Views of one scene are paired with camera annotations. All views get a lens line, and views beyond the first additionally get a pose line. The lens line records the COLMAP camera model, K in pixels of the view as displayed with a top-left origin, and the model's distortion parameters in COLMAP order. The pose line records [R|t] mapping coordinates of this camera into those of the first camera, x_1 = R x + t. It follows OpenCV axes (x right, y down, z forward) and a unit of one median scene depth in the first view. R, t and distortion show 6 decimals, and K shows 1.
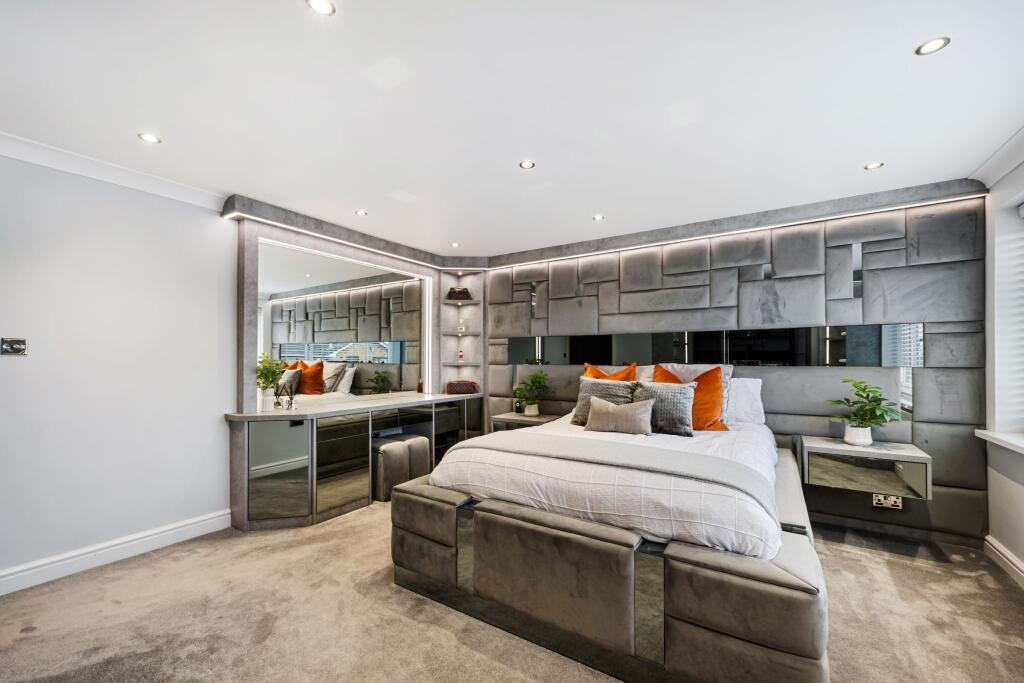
lens RADIAL K [[406.1, 0, 512.6], [0, 406.1, 360.6], [0, 0, 1]] dist [0.001859, 0.000217]
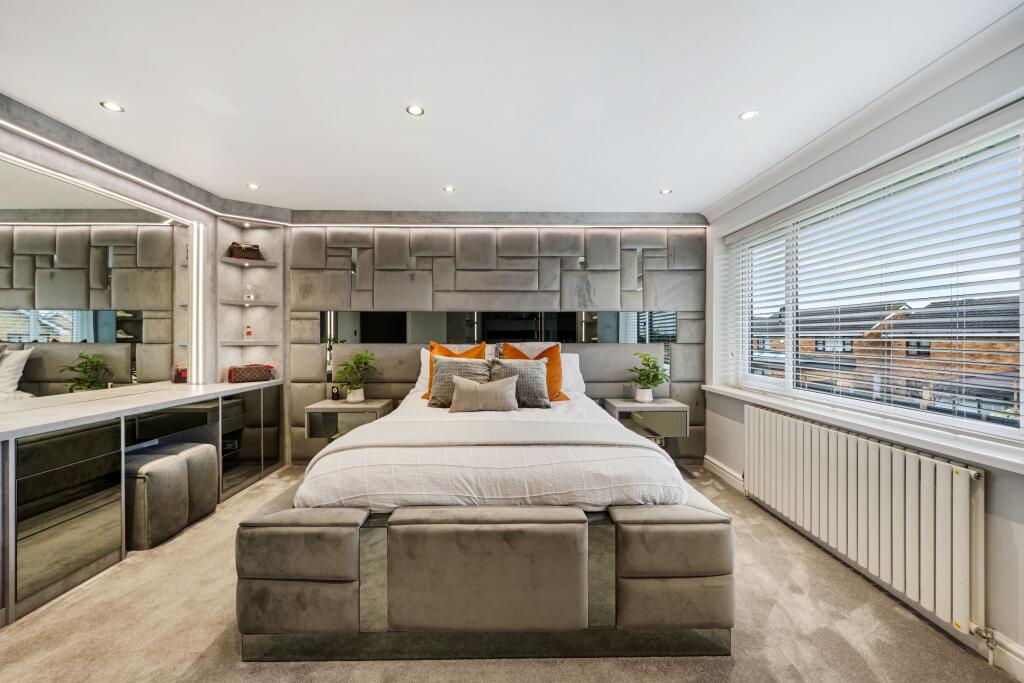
lens RADIAL K [[404.4, 0, 509.2], [0, 404.4, 341.7], [0, 0, 1]] dist [0.000629, 0.000048]
pose [[0.836042, -0.004551, 0.548646, -0.208161], [0.000804, 0.999975, 0.007070, 0.001166], [-0.548665, -0.005470, 0.836025, 0.132378]]
